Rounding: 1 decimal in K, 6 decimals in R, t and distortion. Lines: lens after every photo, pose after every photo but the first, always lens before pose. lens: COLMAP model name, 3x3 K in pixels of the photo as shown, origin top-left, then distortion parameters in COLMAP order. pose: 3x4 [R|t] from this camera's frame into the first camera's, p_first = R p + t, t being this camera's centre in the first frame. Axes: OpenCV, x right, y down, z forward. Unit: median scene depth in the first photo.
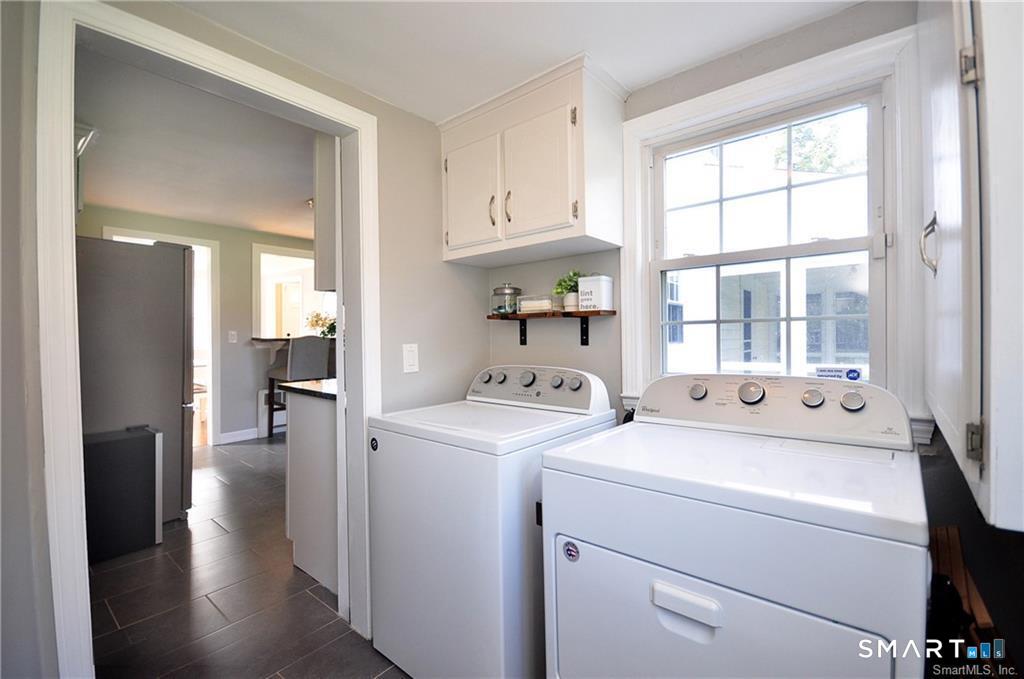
lens RADIAL K [[452.7, 0, 514.1], [0, 452.7, 337.1], [0, 0, 1]] dist [-0.000114, -0.001904]
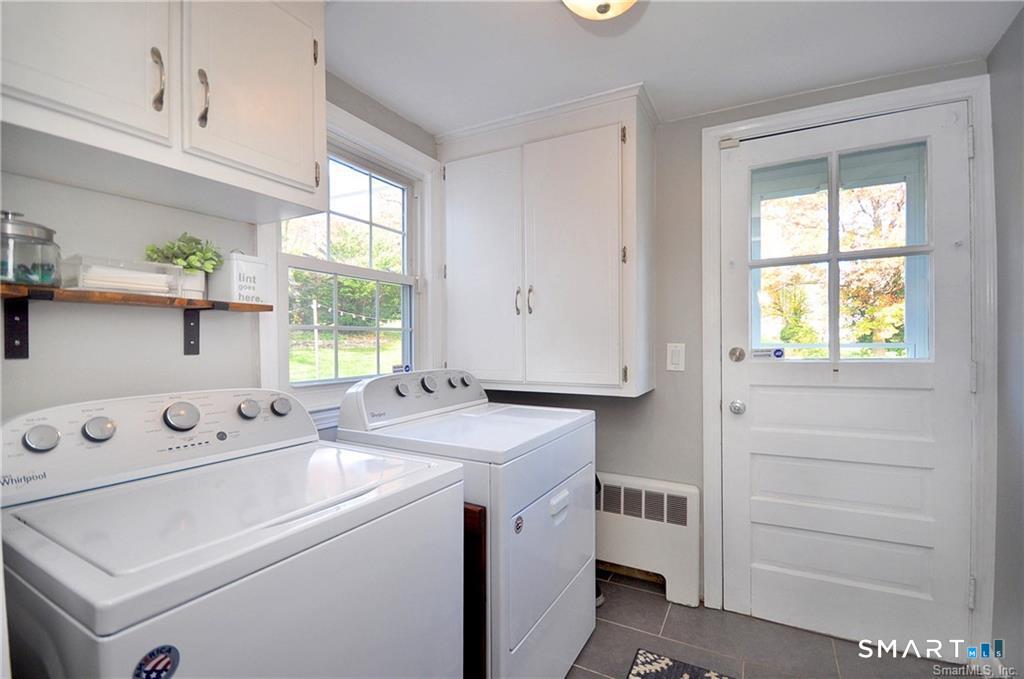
lens RADIAL K [[452.7, 0, 513.3], [0, 452.7, 343.5], [0, 0, 1]] dist [-0.000114, -0.001904]
pose [[-0.191901, 0.004304, 0.981405, -0.601005], [-0.002833, 0.999984, -0.004939, 0.005622], [-0.981410, -0.003729, -0.191885, 0.729298]]
